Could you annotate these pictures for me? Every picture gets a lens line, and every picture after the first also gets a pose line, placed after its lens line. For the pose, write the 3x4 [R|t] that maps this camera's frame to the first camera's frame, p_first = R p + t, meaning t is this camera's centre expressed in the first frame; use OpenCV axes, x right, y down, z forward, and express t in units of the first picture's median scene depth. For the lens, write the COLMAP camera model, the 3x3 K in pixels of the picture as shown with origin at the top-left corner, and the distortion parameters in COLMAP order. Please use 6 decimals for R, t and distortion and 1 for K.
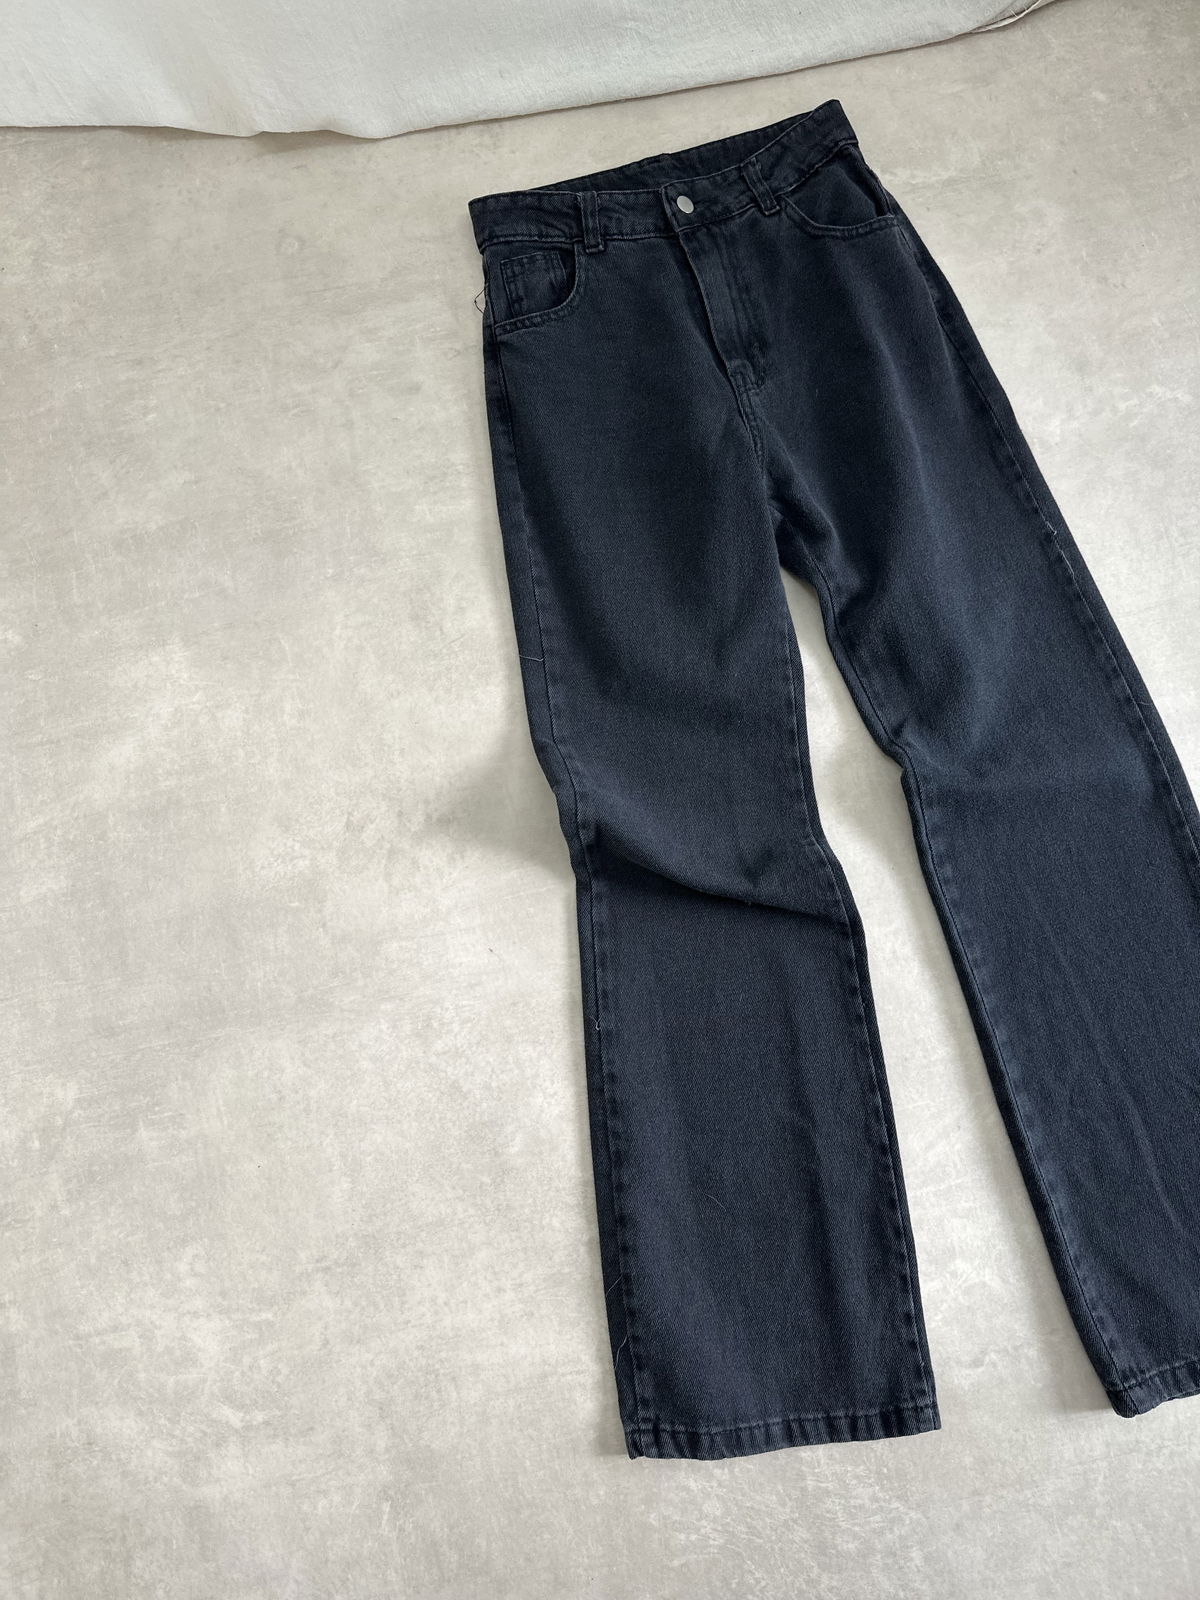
lens RADIAL K [[1085.0, 0, 600.4], [0, 1085.0, 814.5], [0, 0, 1]] dist [0.007536, -0.024205]
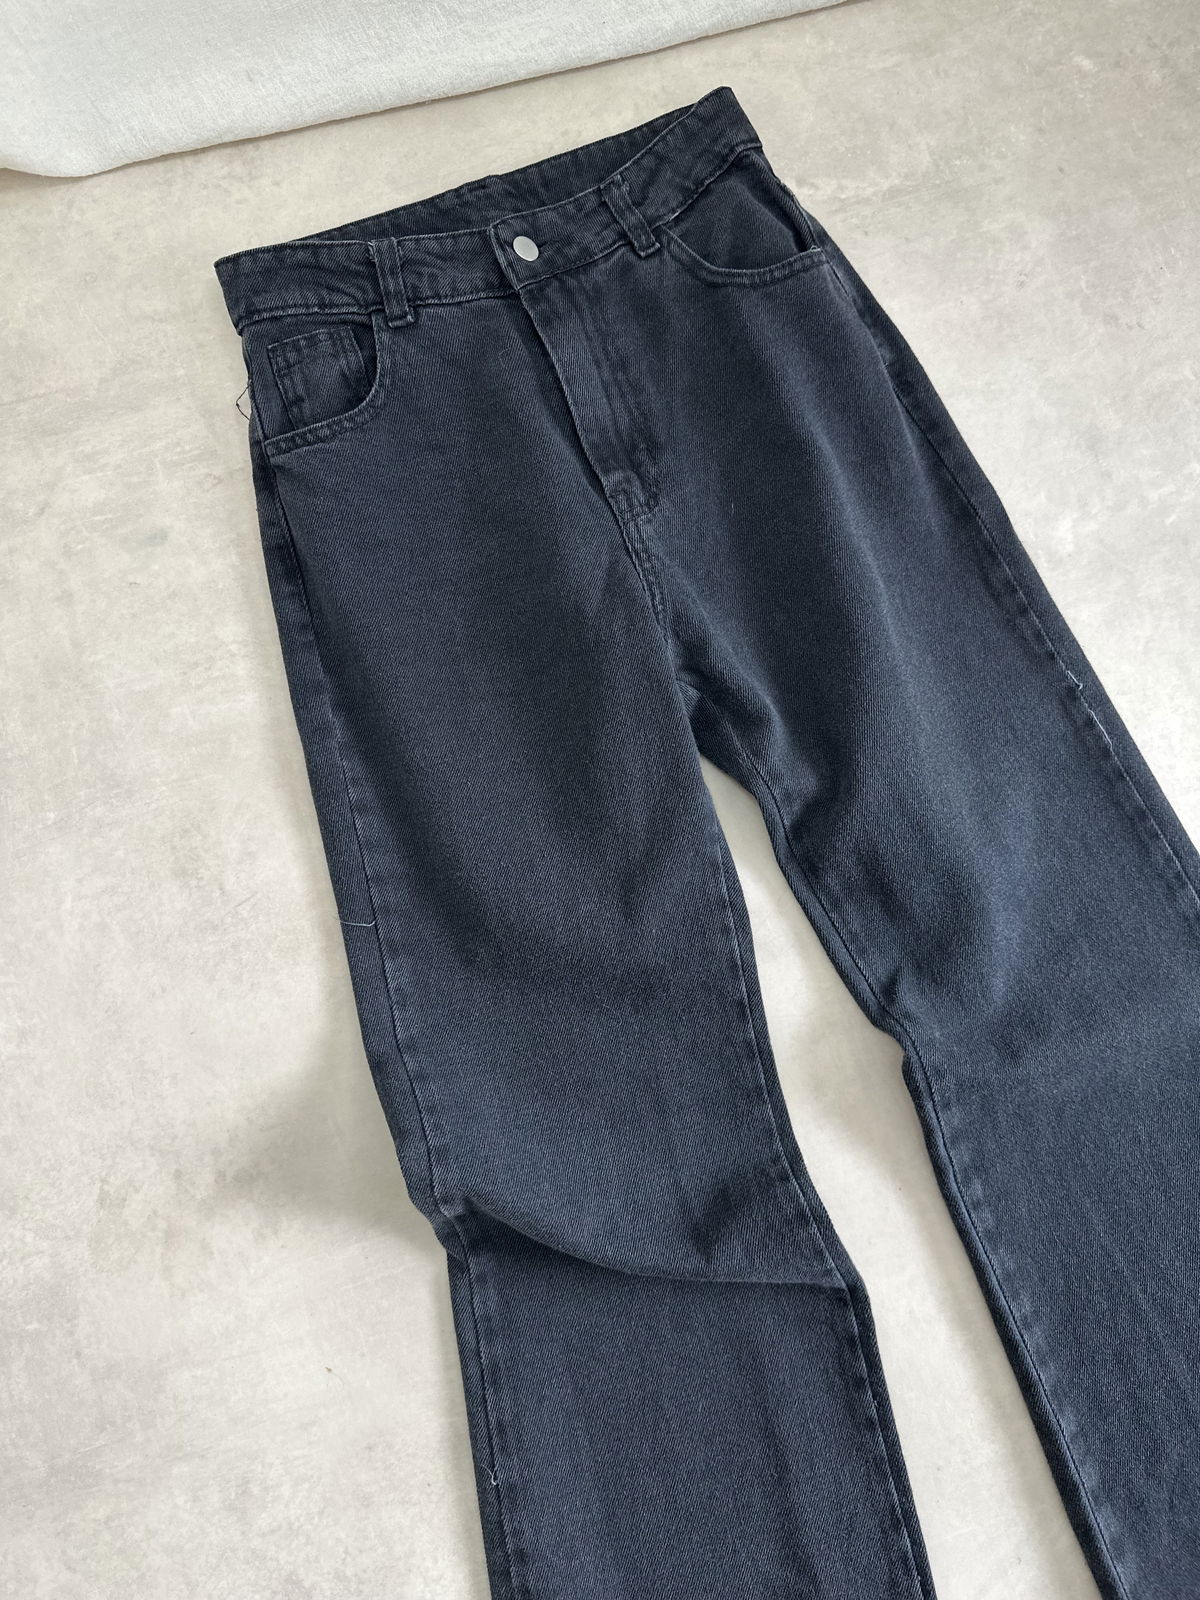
lens RADIAL K [[1085.0, 0, 592.8], [0, 1085.0, 789.6], [0, 0, 1]] dist [0.007536, -0.024205]
pose [[0.995089, -0.083546, 0.053093, 0.056700], [0.082956, 0.996466, 0.013218, -0.227792], [-0.054010, -0.008749, 0.998502, 0.305057]]
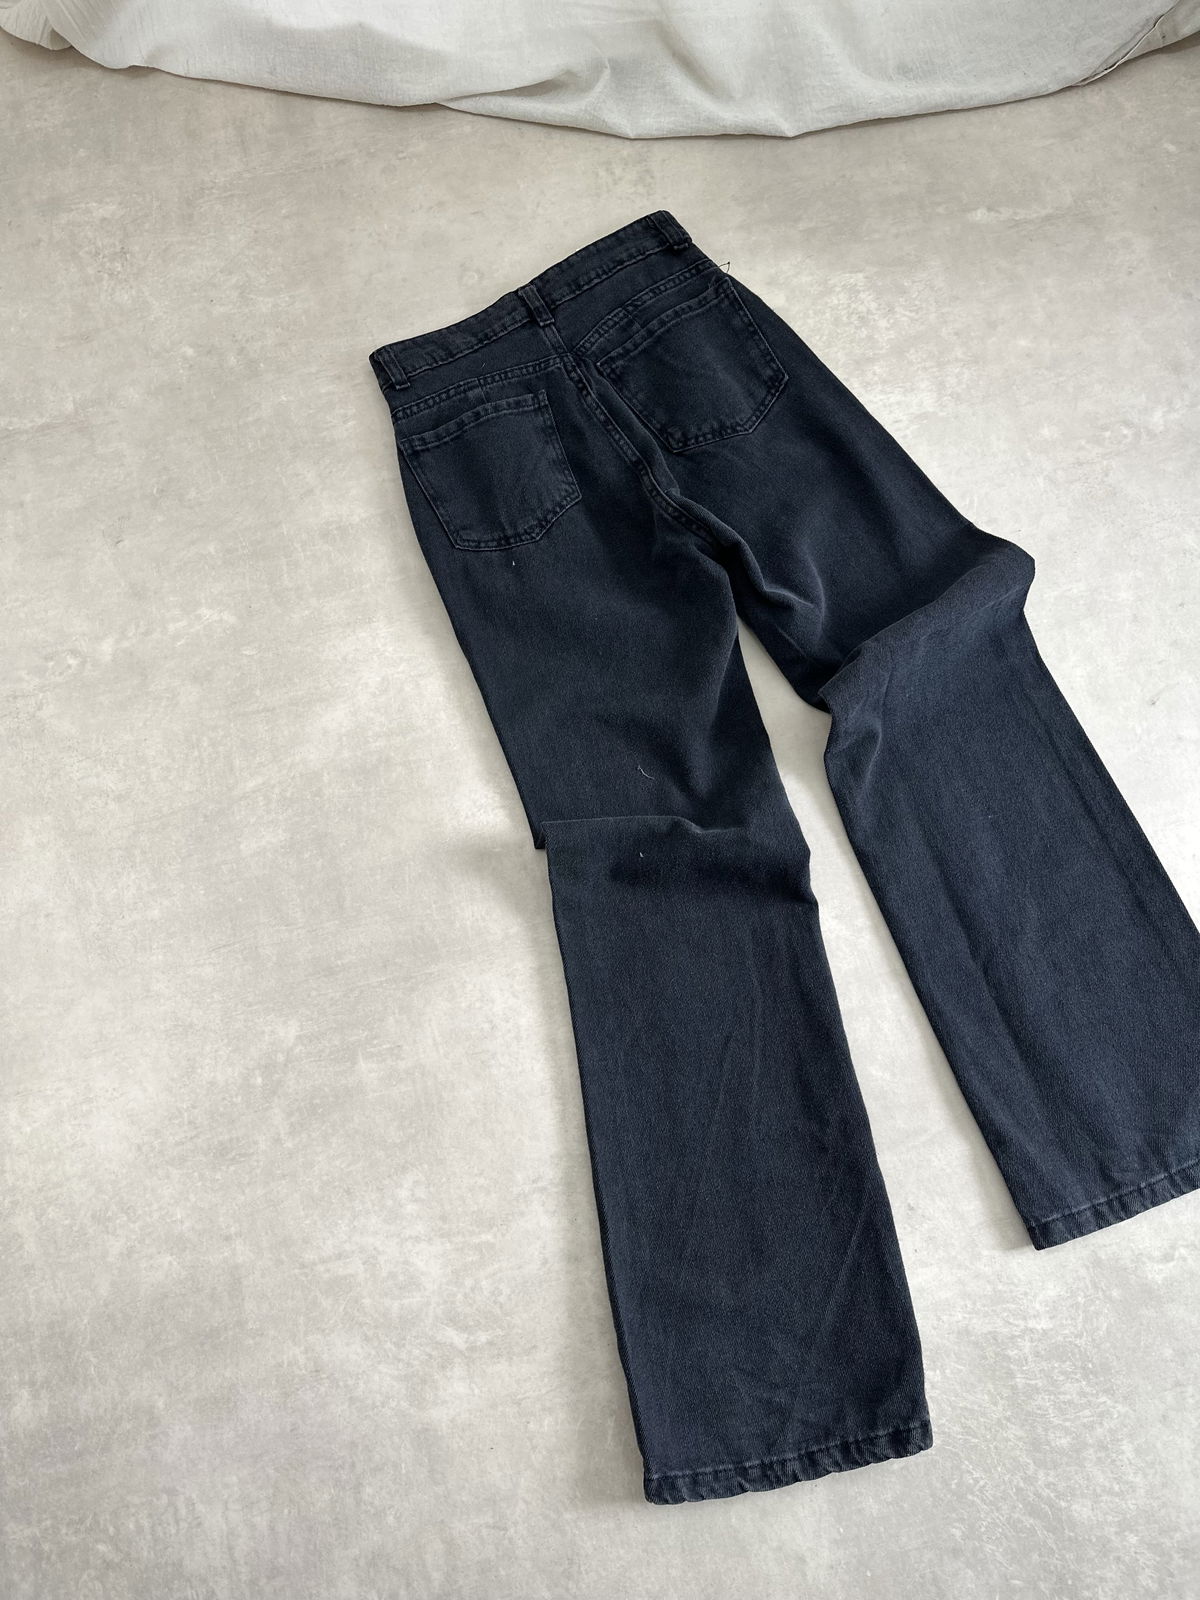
lens RADIAL K [[1085.0, 0, 607.8], [0, 1085.0, 815.9], [0, 0, 1]] dist [0.007536, -0.024205]
pose [[0.999527, -0.023361, 0.020013, -0.190857], [0.025228, 0.994794, -0.098736, 0.155709], [-0.017603, 0.099194, 0.994912, -0.073565]]
